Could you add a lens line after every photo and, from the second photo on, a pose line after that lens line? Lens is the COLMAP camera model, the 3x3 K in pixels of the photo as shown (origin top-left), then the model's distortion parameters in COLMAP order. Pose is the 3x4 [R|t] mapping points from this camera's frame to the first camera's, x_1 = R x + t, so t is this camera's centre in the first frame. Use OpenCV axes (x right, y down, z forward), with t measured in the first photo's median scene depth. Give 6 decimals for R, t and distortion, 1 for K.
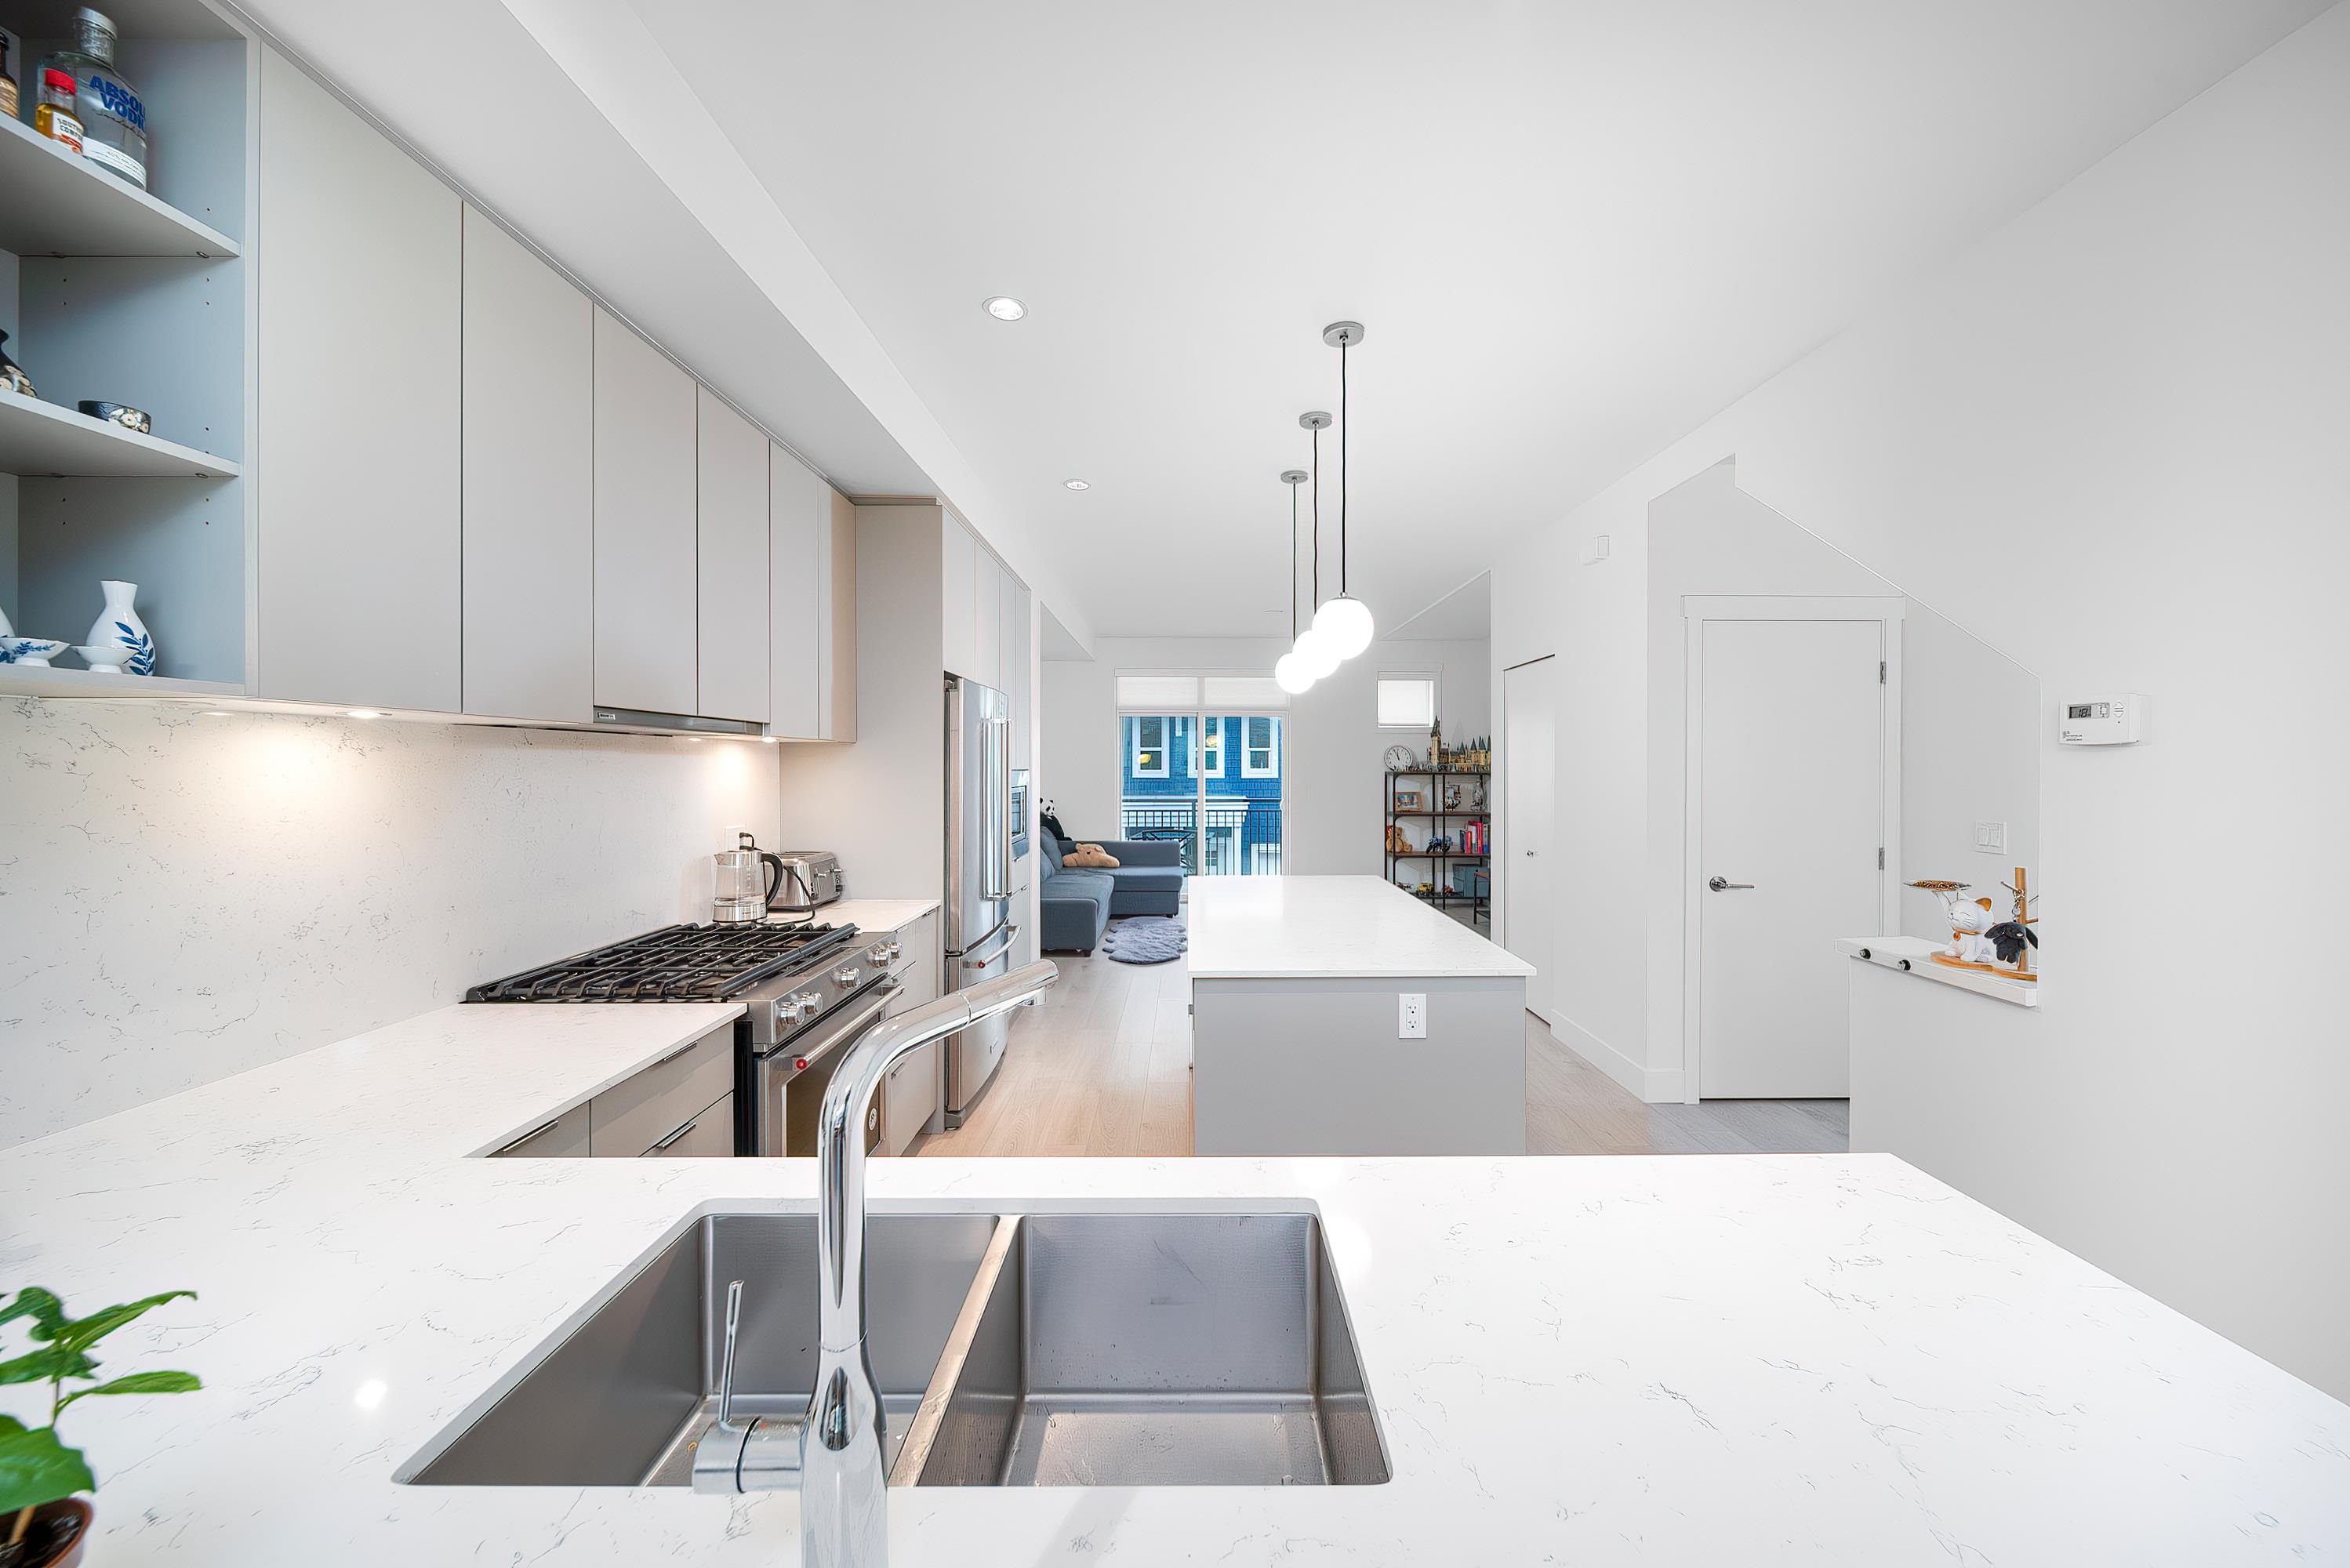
lens RADIAL K [[848.8, 0, 1184.6], [0, 848.8, 775.6], [0, 0, 1]] dist [-0.000048, 0.000025]
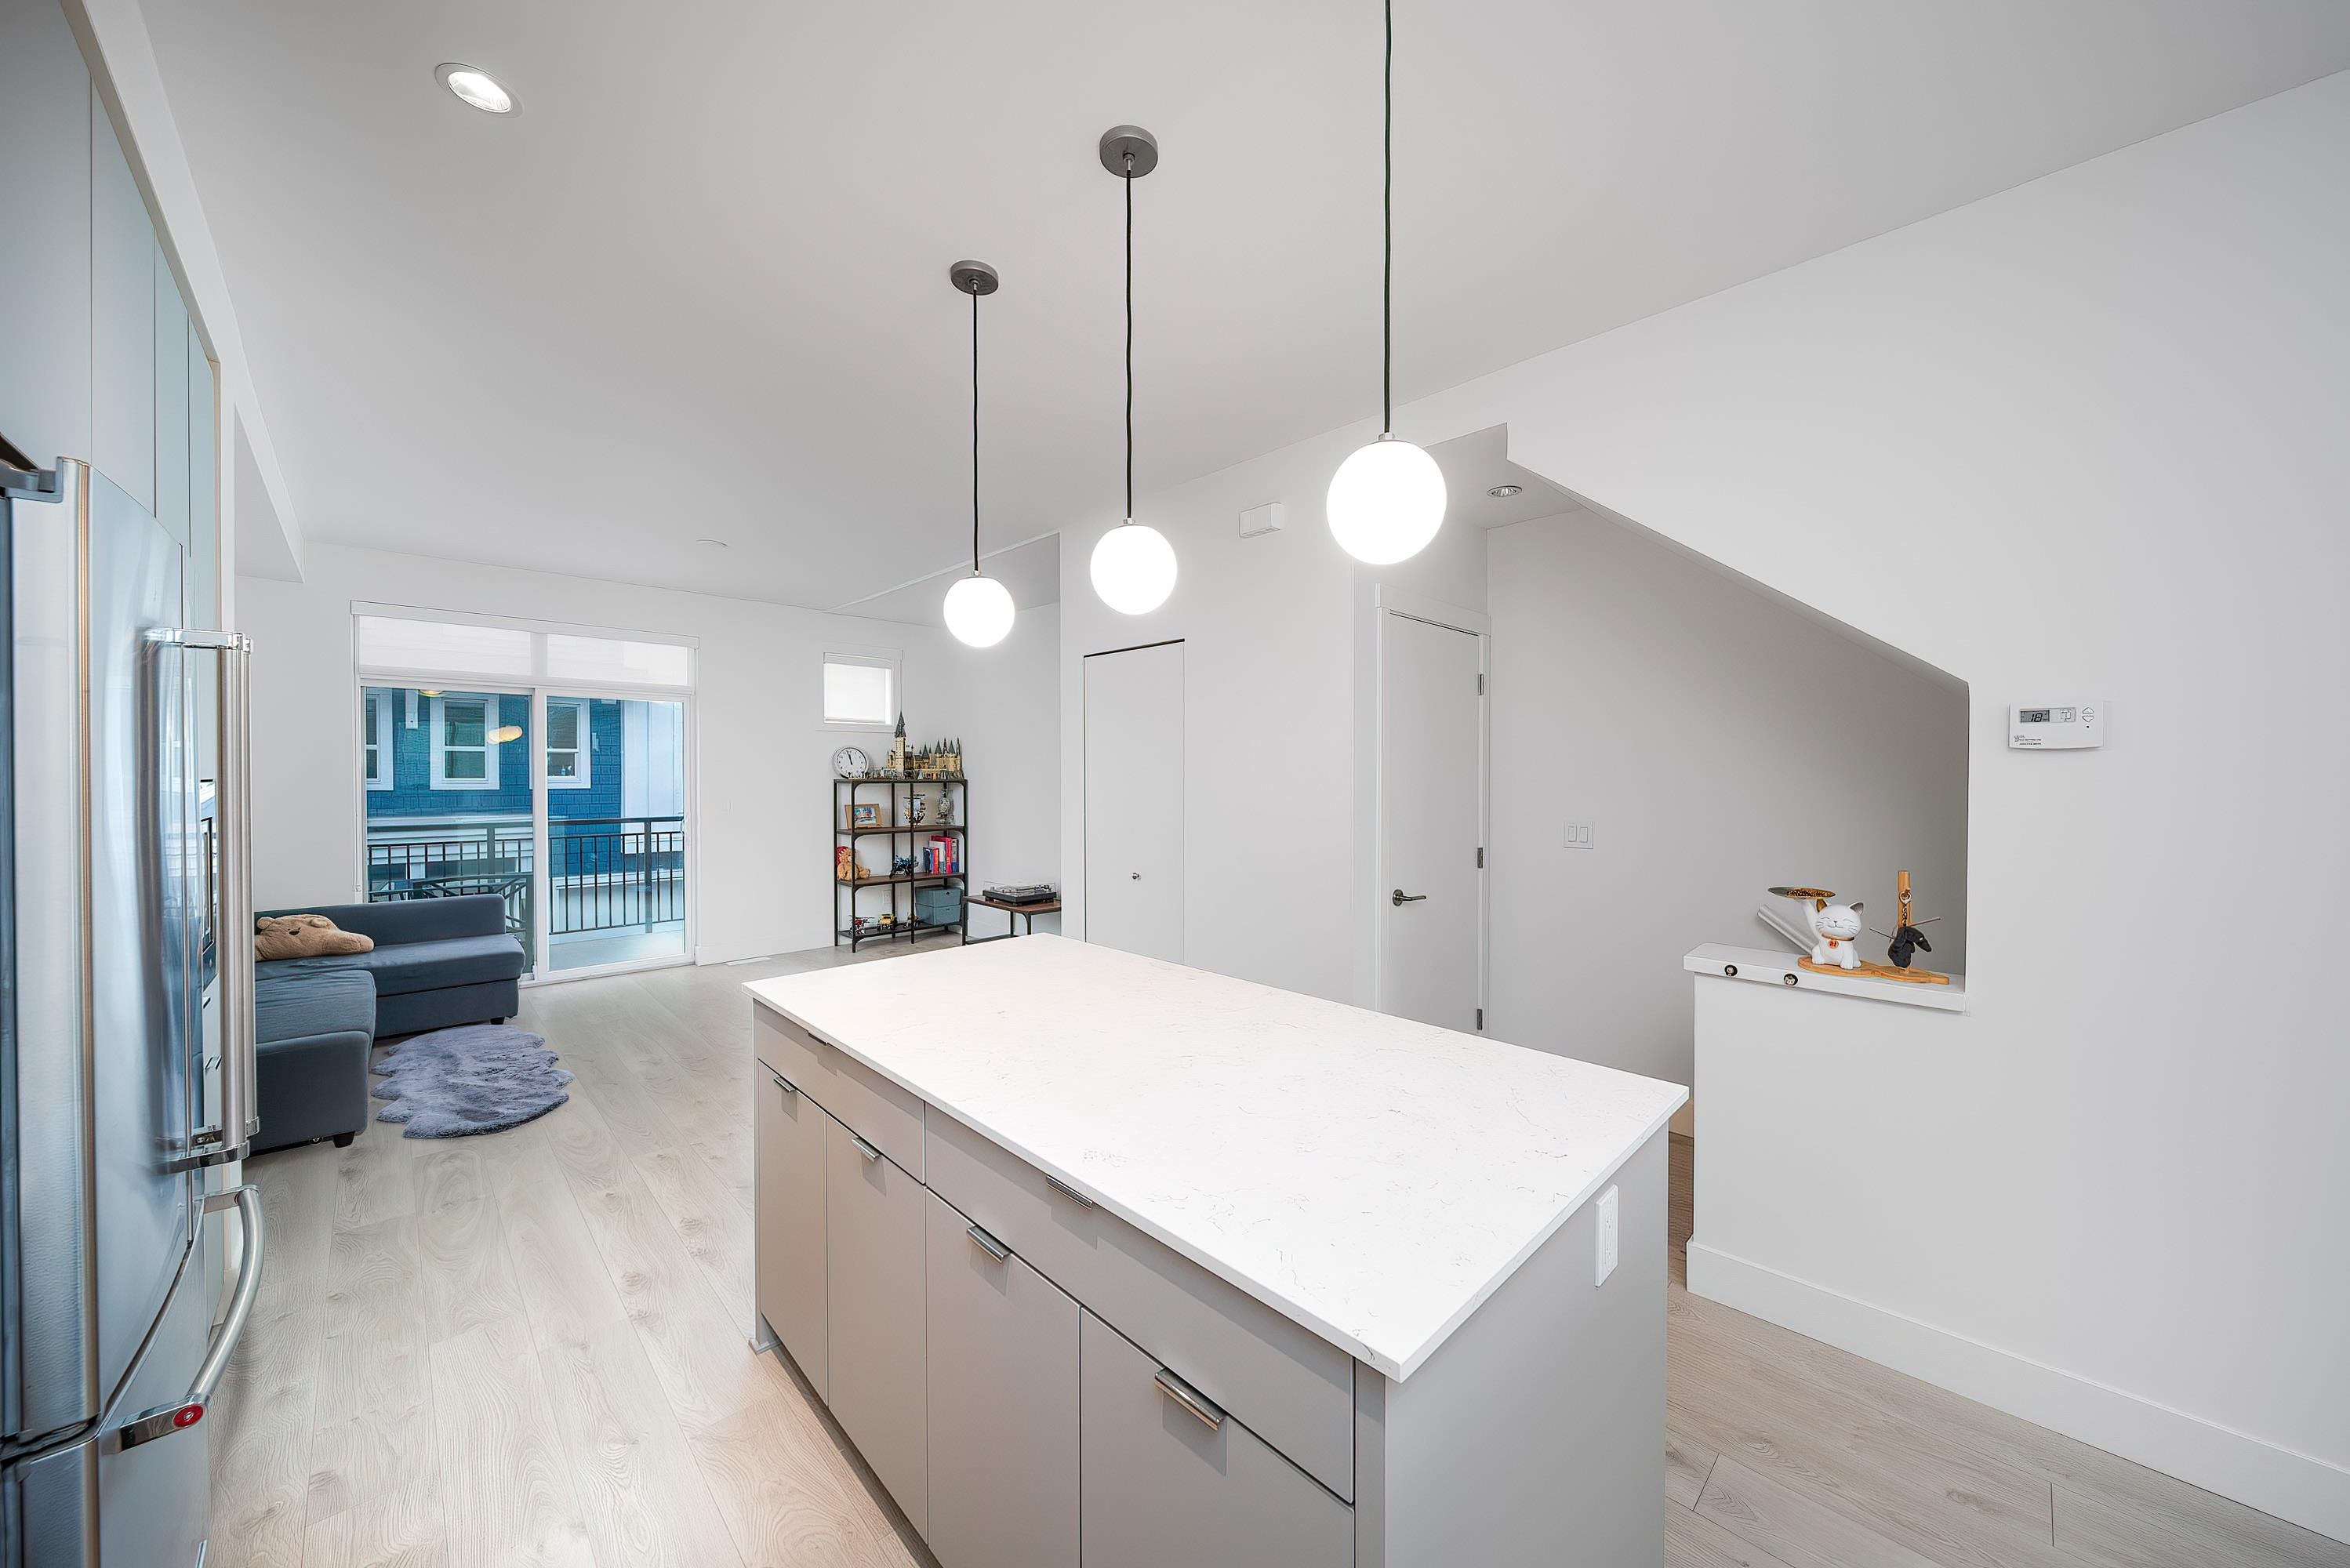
lens RADIAL K [[830.6, 0, 1164.1], [0, 830.6, 779.3], [0, 0, 1]] dist [-0.000283, -0.000057]
pose [[0.715473, -0.004695, 0.698624, -0.087020], [0.007462, 0.999972, -0.000922, -0.001651], [-0.698600, 0.005873, 0.715488, 0.237275]]
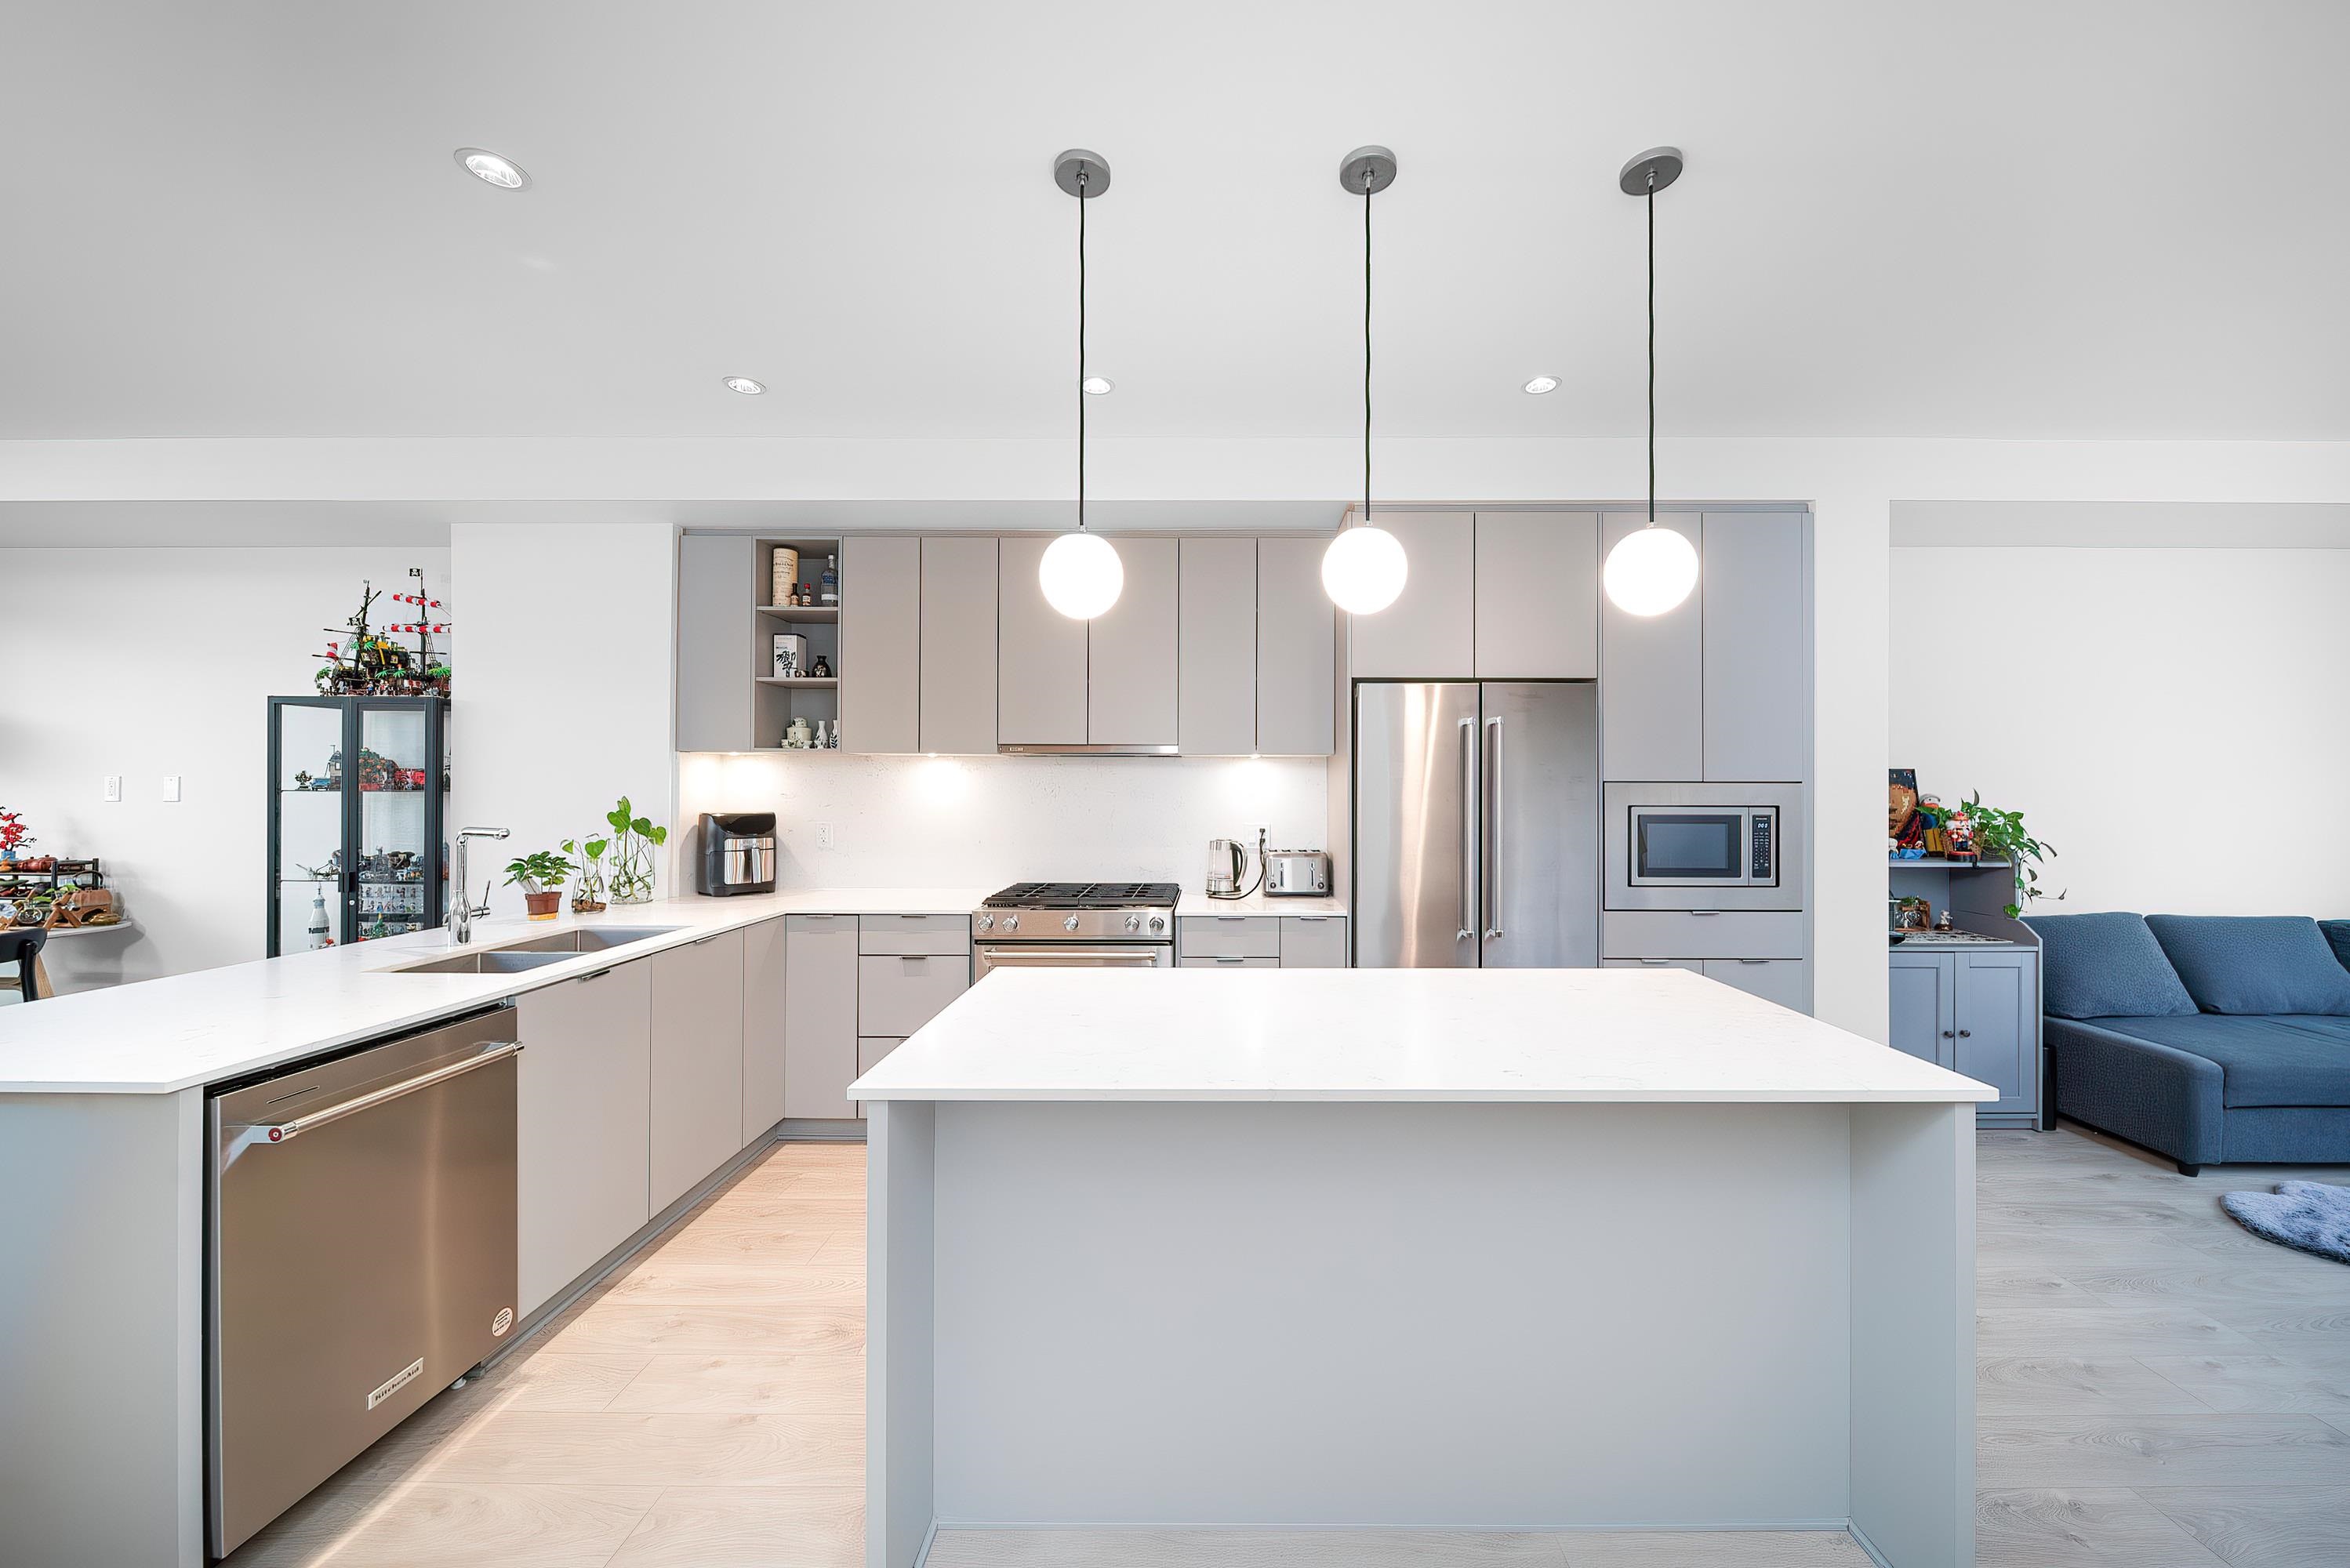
lens RADIAL K [[825.9, 0, 1227.7], [0, 825.9, 785.0], [0, 0, 1]] dist [0.000679, 0.000043]
pose [[0.008525, -0.002838, -0.999960, 0.293929], [-0.017262, 0.999847, -0.002985, 0.001870], [0.999815, 0.017287, 0.008475, 0.359919]]
